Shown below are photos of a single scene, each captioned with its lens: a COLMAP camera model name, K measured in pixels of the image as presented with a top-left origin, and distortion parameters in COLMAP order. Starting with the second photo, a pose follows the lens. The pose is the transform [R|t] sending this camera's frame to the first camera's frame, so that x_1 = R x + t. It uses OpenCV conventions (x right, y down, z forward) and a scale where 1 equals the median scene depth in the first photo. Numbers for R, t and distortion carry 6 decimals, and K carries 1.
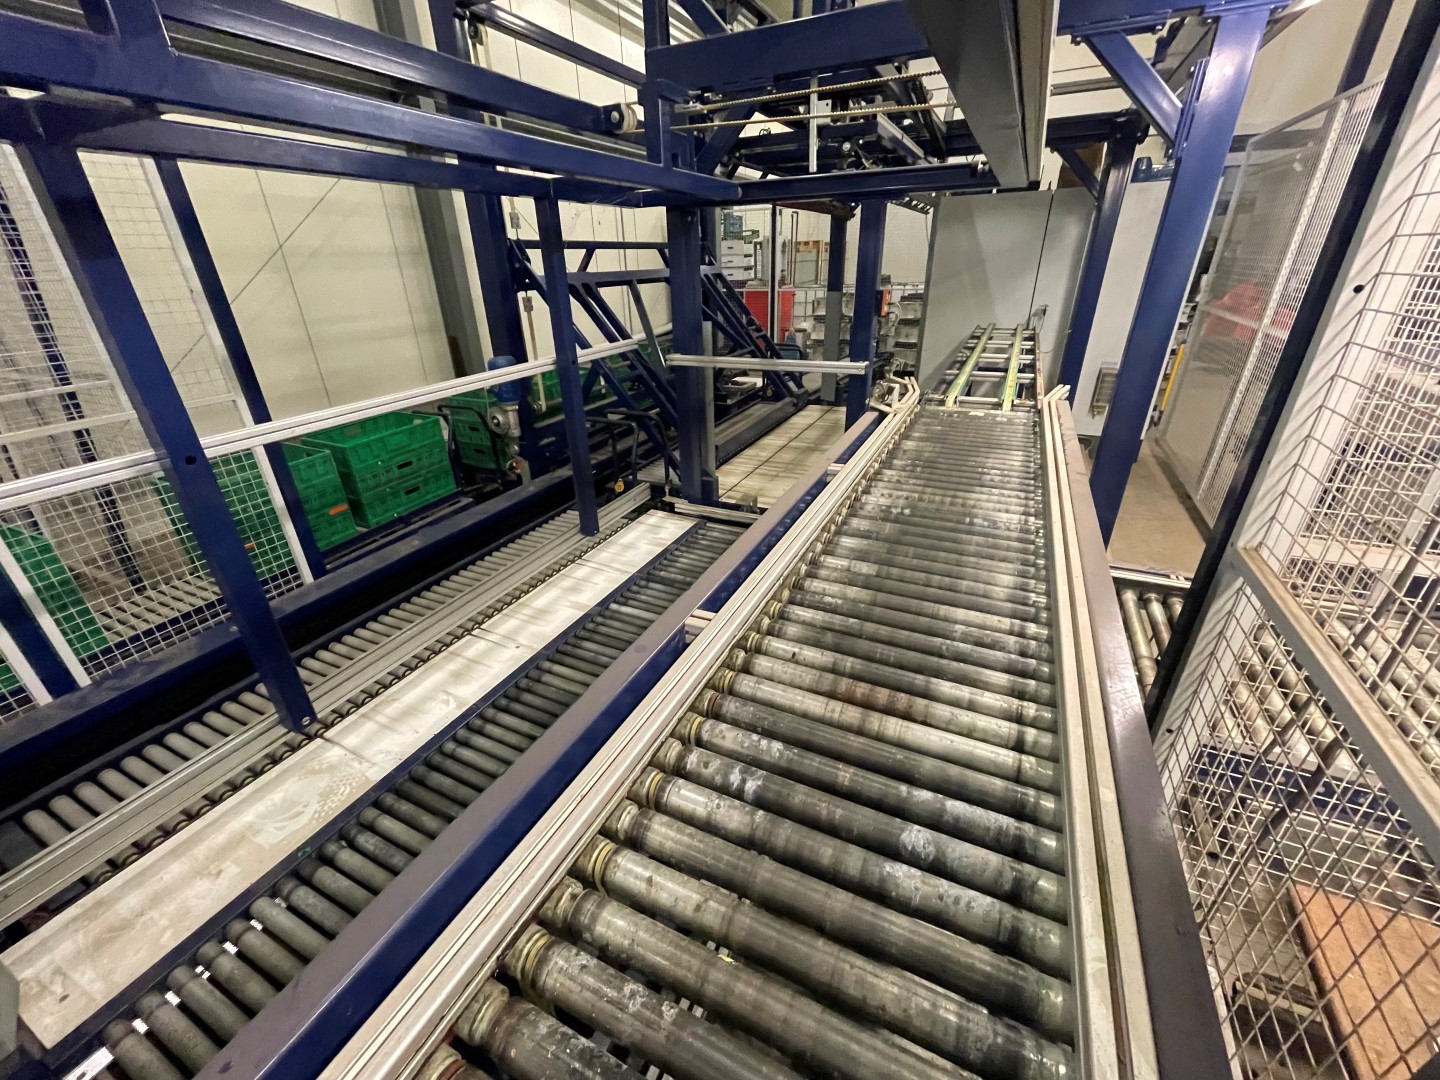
lens RADIAL K [[583.8, 0, 712.8], [0, 583.8, 545.9], [0, 0, 1]] dist [-0.008307, 0.000776]
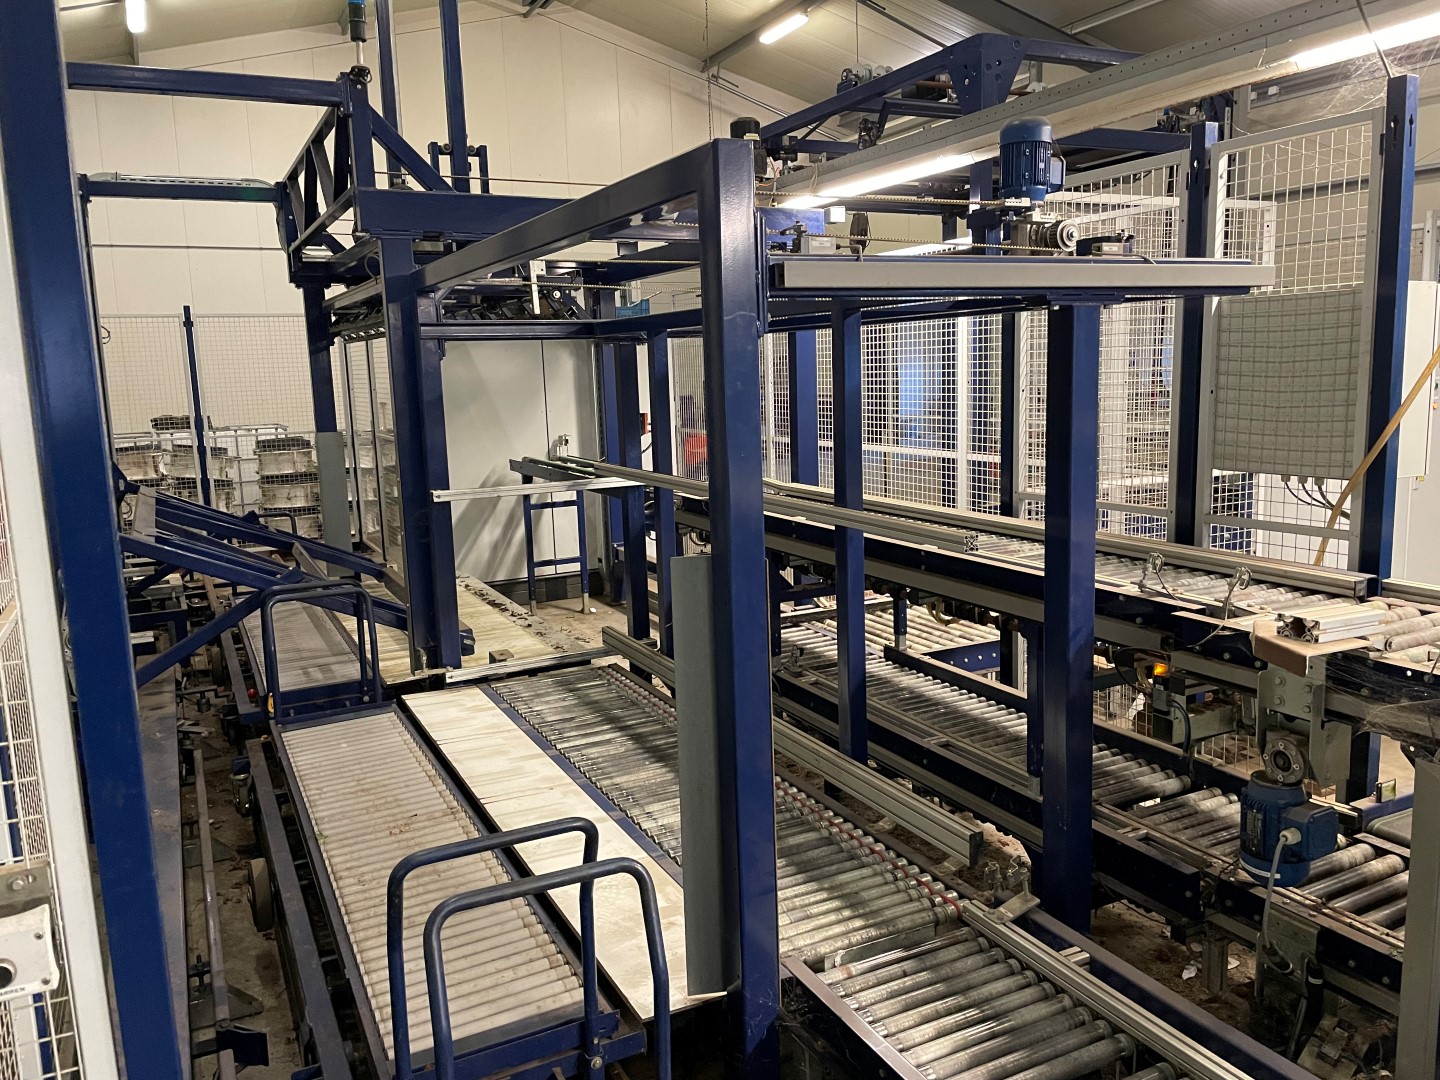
lens RADIAL K [[1095.8, 0, 726.3], [0, 1095.8, 539.4], [0, 0, 1]] dist [0.082735, -0.115932]
pose [[0.601543, -0.119822, 0.789803, -1.848559], [0.368350, 0.918911, -0.141140, 0.206834], [-0.708847, 0.375825, 0.596901, -0.399609]]
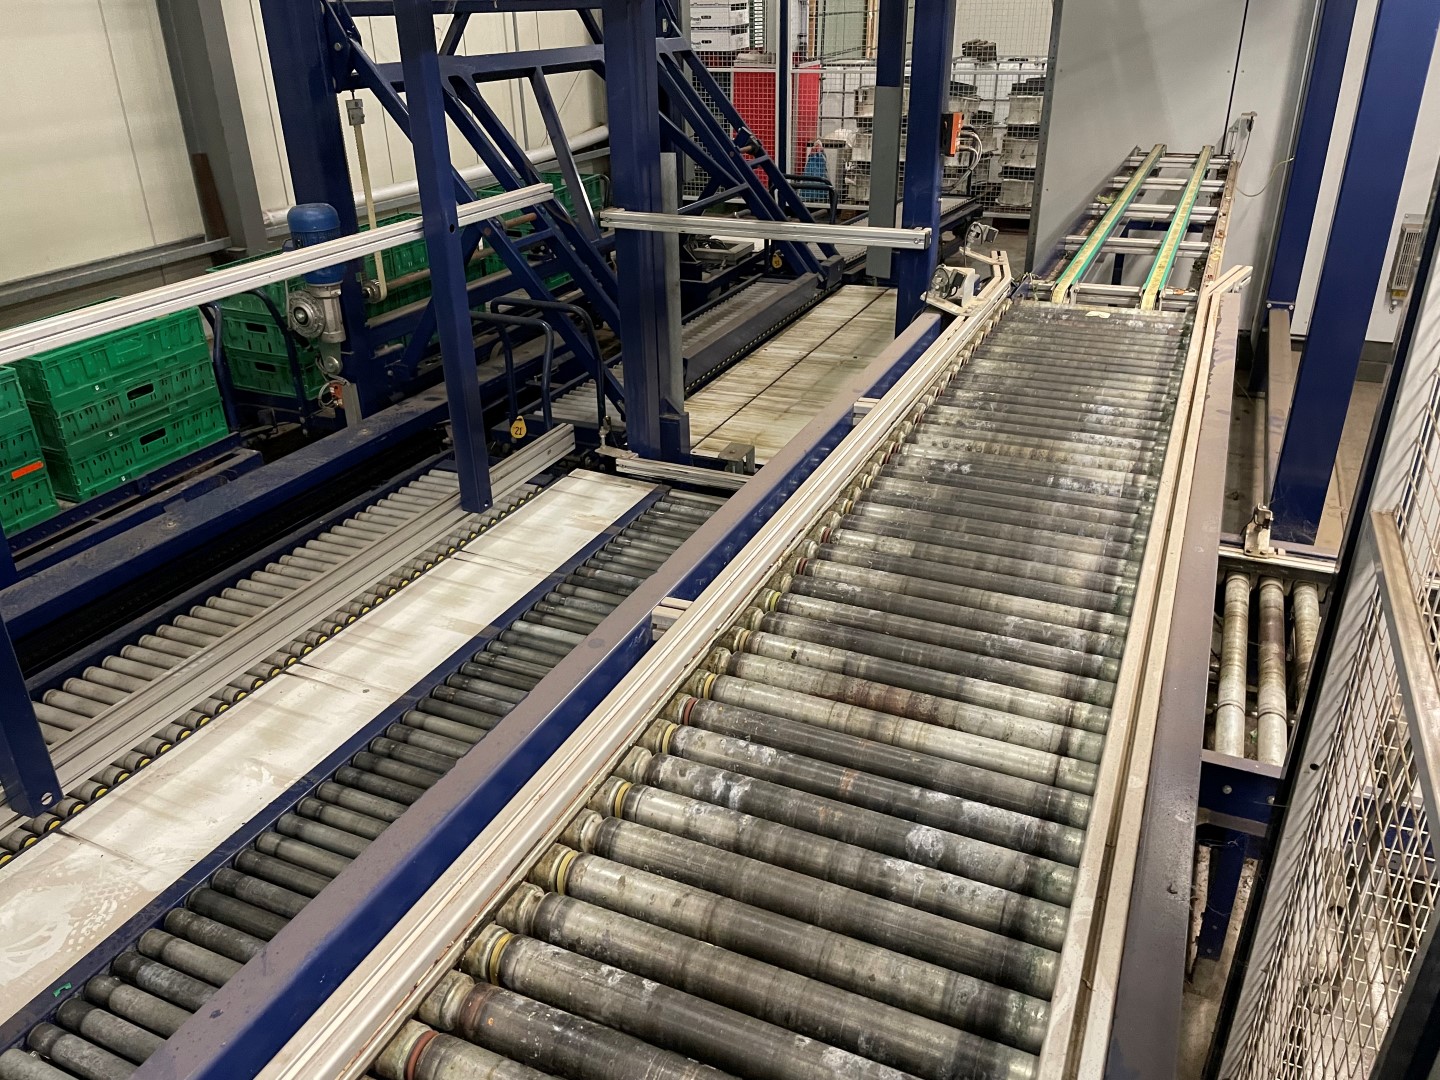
lens RADIAL K [[1095.8, 0, 721.8], [0, 1095.8, 534.9], [0, 0, 1]] dist [0.082735, -0.115932]
pose [[0.999123, -0.005697, 0.041492, -0.007757], [0.005833, 0.999978, -0.003151, 0.018092], [-0.041473, 0.003391, 0.999134, -0.235299]]
